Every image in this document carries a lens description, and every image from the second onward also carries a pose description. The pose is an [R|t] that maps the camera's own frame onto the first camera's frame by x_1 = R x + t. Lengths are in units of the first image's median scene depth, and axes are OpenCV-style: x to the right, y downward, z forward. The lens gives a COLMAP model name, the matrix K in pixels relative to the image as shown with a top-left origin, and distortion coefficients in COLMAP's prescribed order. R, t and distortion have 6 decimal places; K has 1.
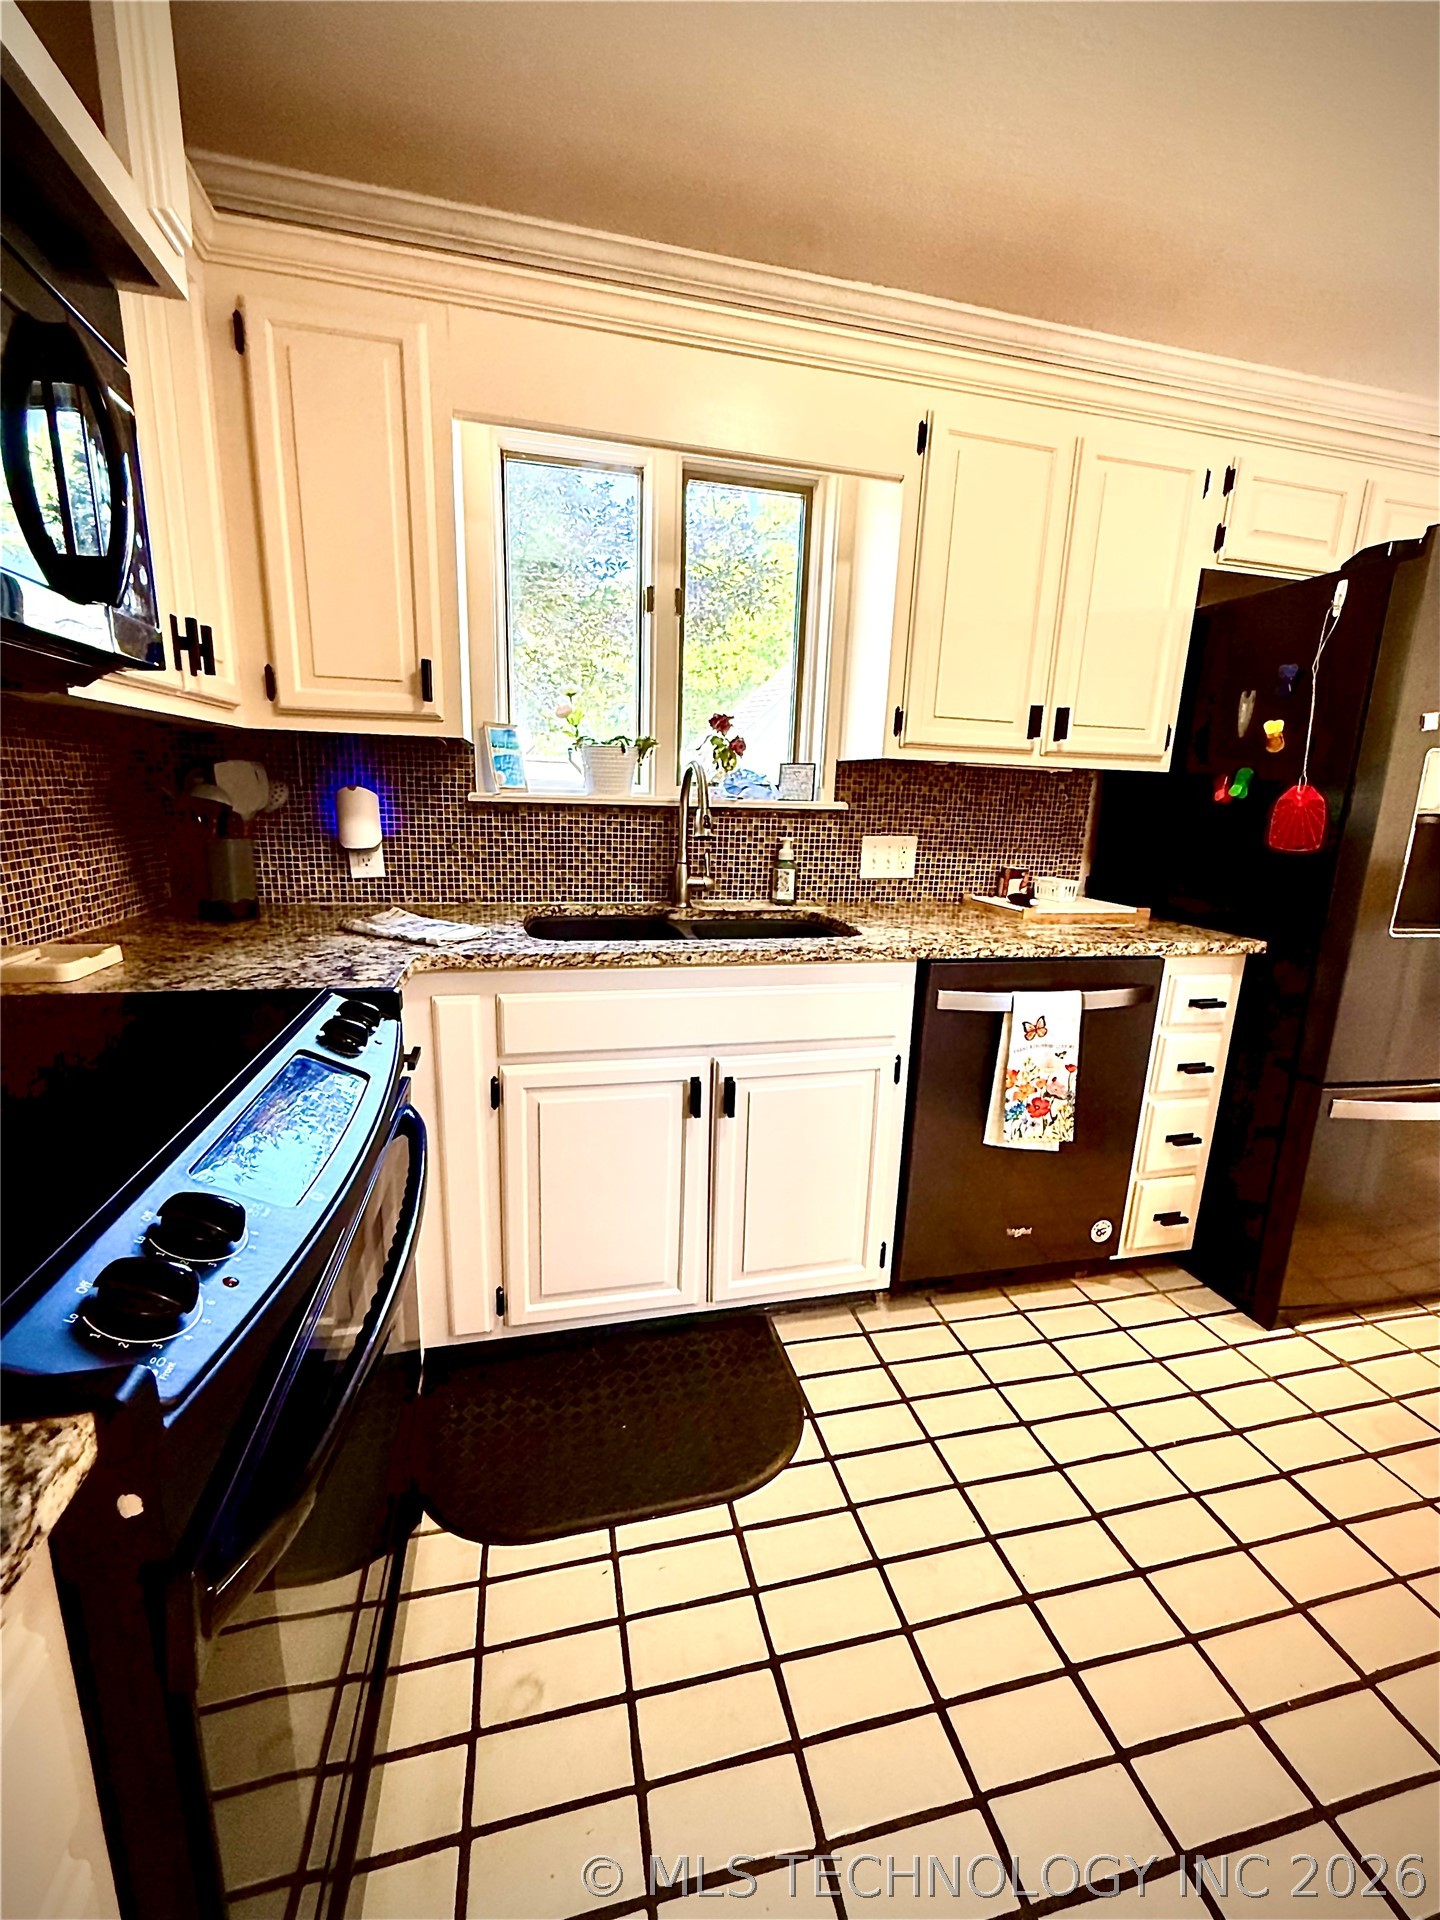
lens RADIAL K [[765.4, 0, 717.1], [0, 765.4, 954.9], [0, 0, 1]] dist [-0.001218, 0.000346]
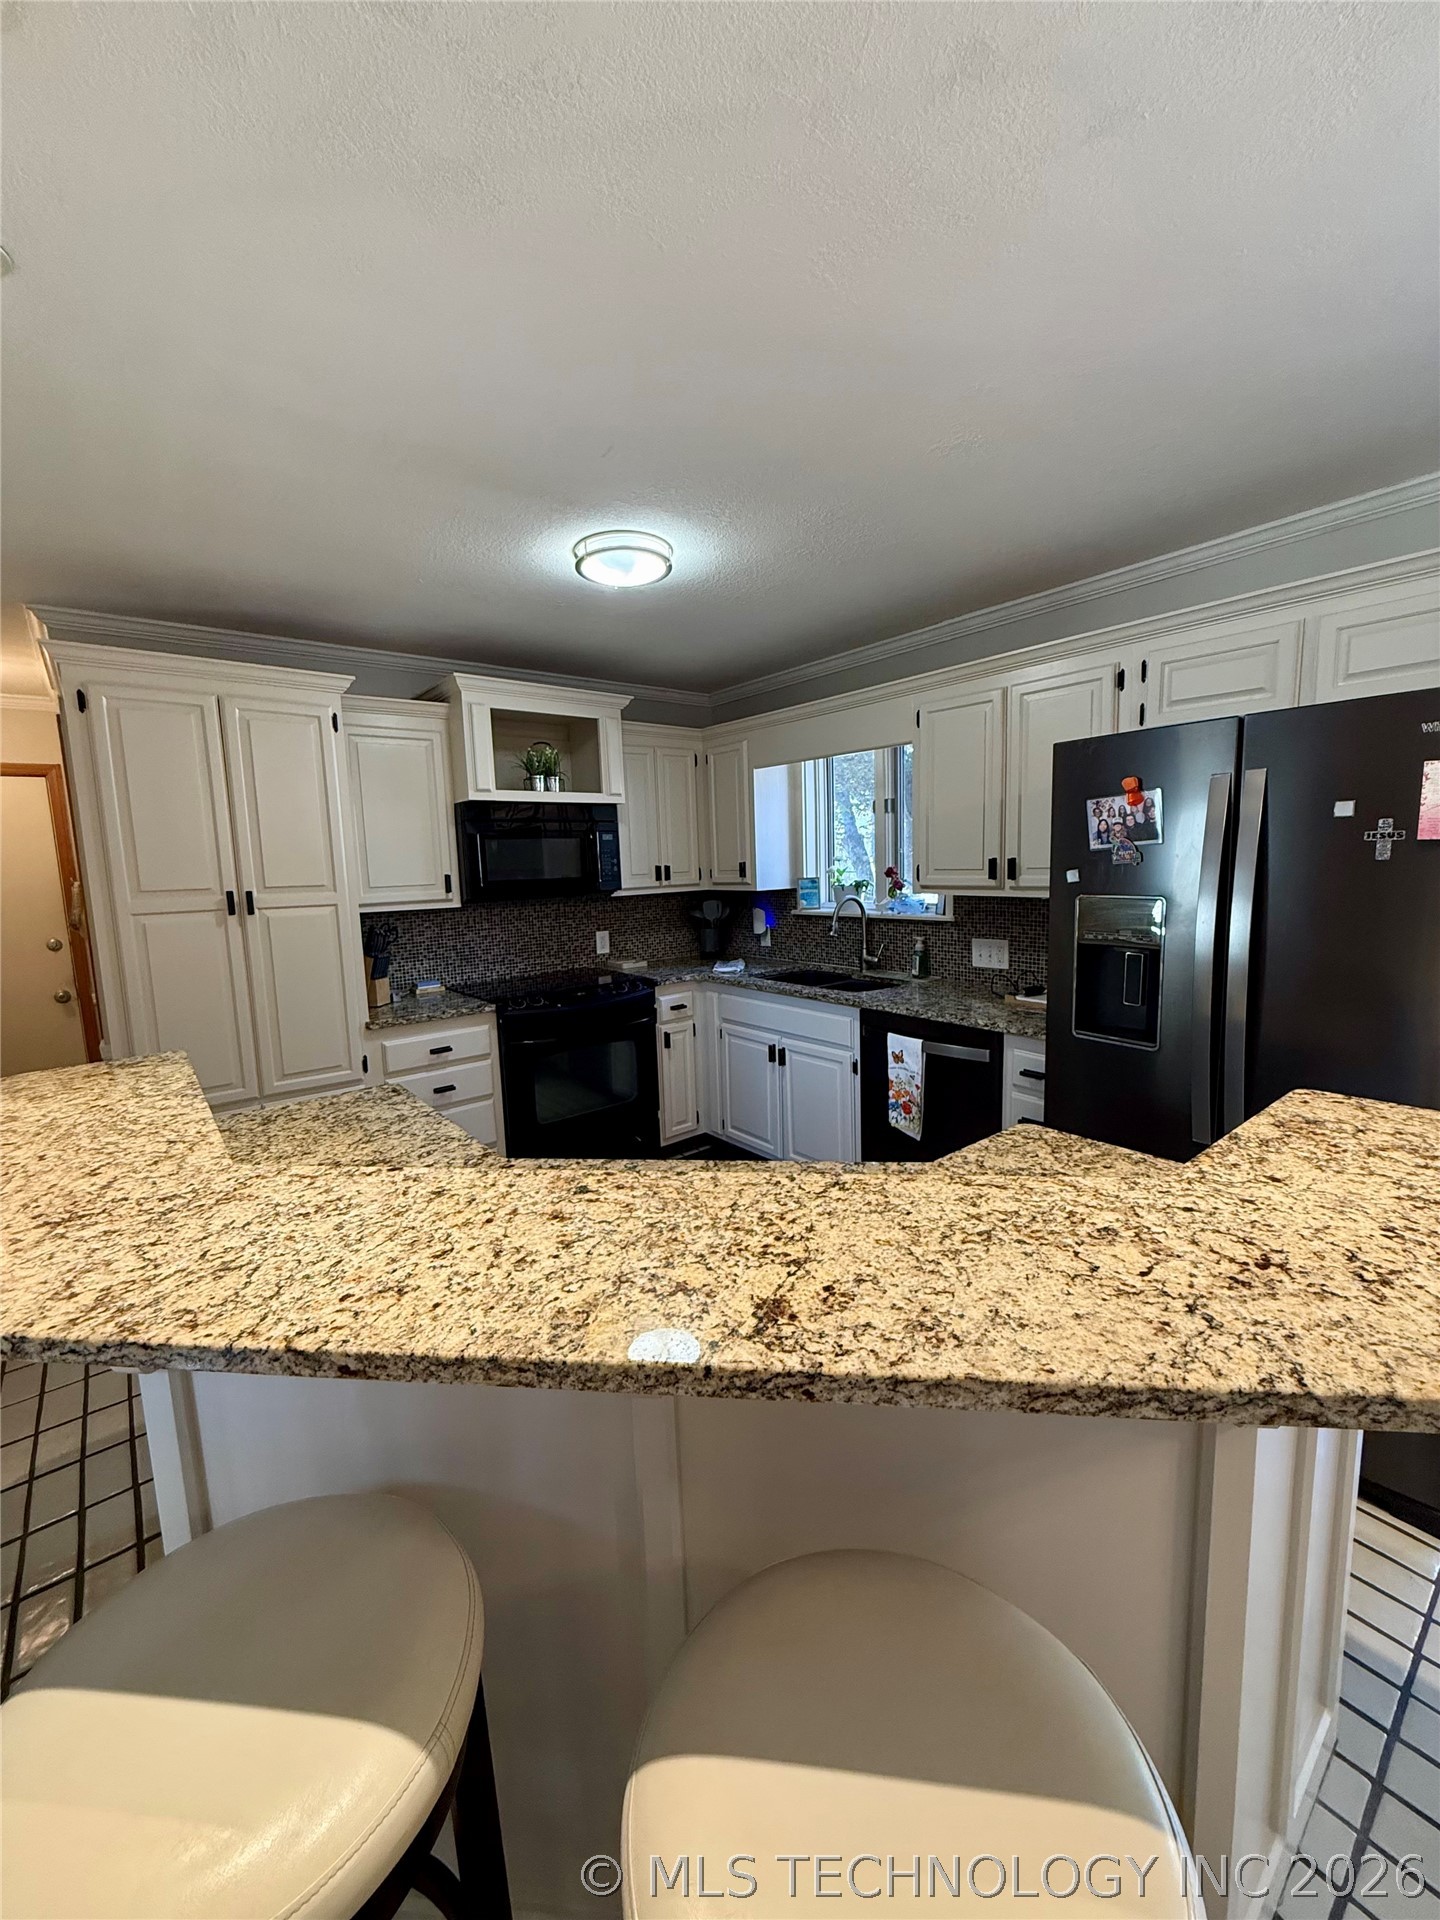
lens RADIAL K [[765.4, 0, 716.6], [0, 765.4, 953.0], [0, 0, 1]] dist [-0.001218, 0.000346]
pose [[0.420619, 0.065362, -0.904880, 1.566380], [-0.144298, 0.989524, 0.004401, -0.071637], [0.895688, 0.128721, 0.425645, -0.097028]]
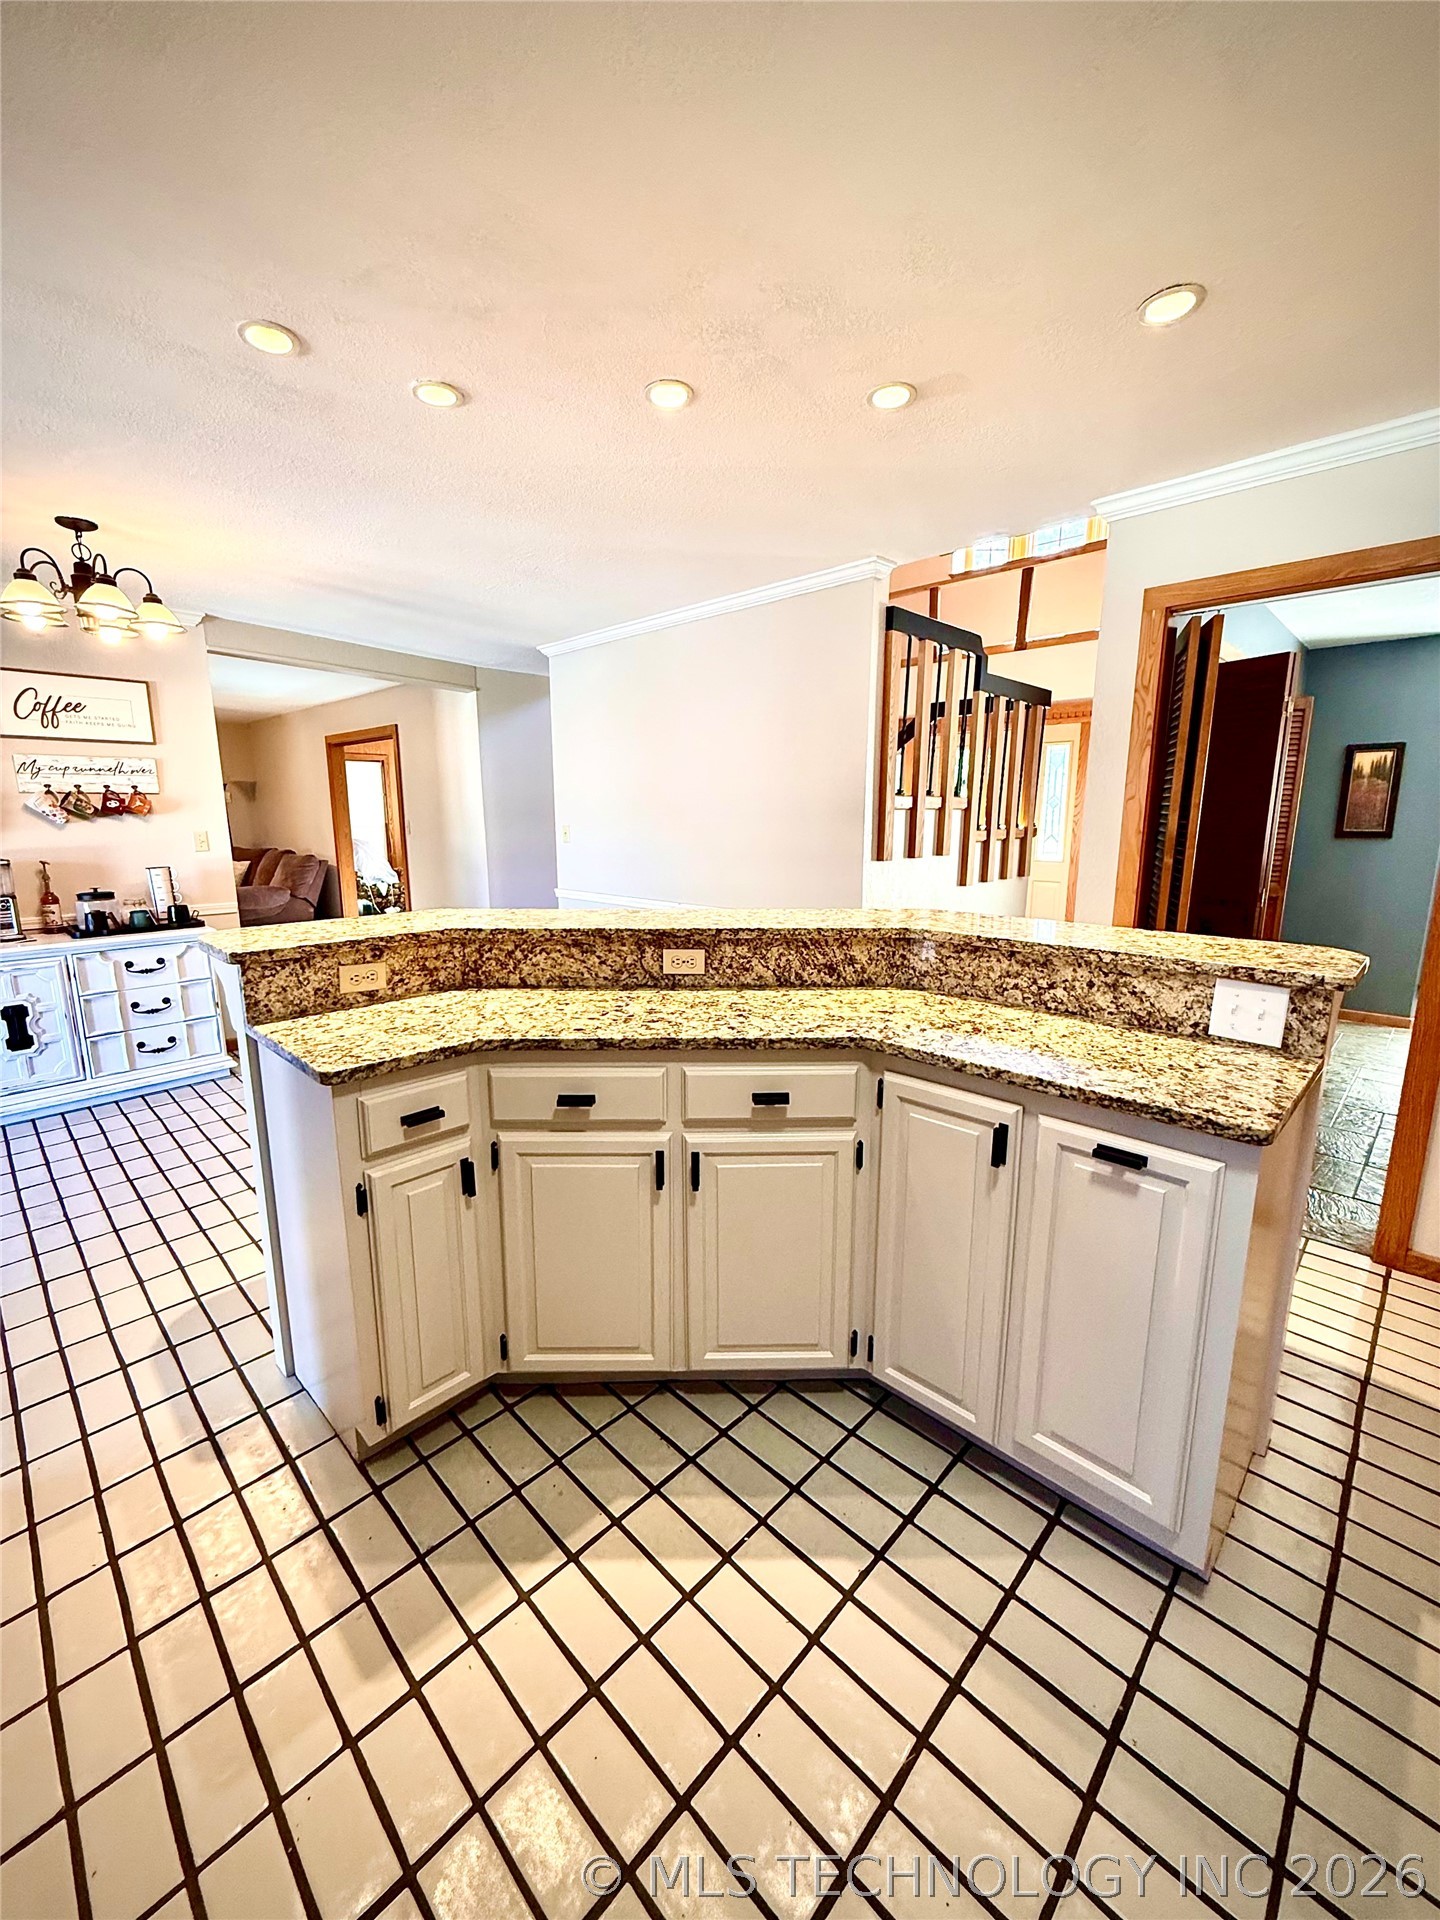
lens RADIAL K [[765.4, 0, 719.4], [0, 765.4, 954.5], [0, 0, 1]] dist [-0.001218, 0.000346]
pose [[-0.534283, -0.188165, 0.824097, 0.139431], [0.163751, 0.933403, 0.319287, -0.216764], [-0.829293, 0.305537, -0.467890, 0.594690]]
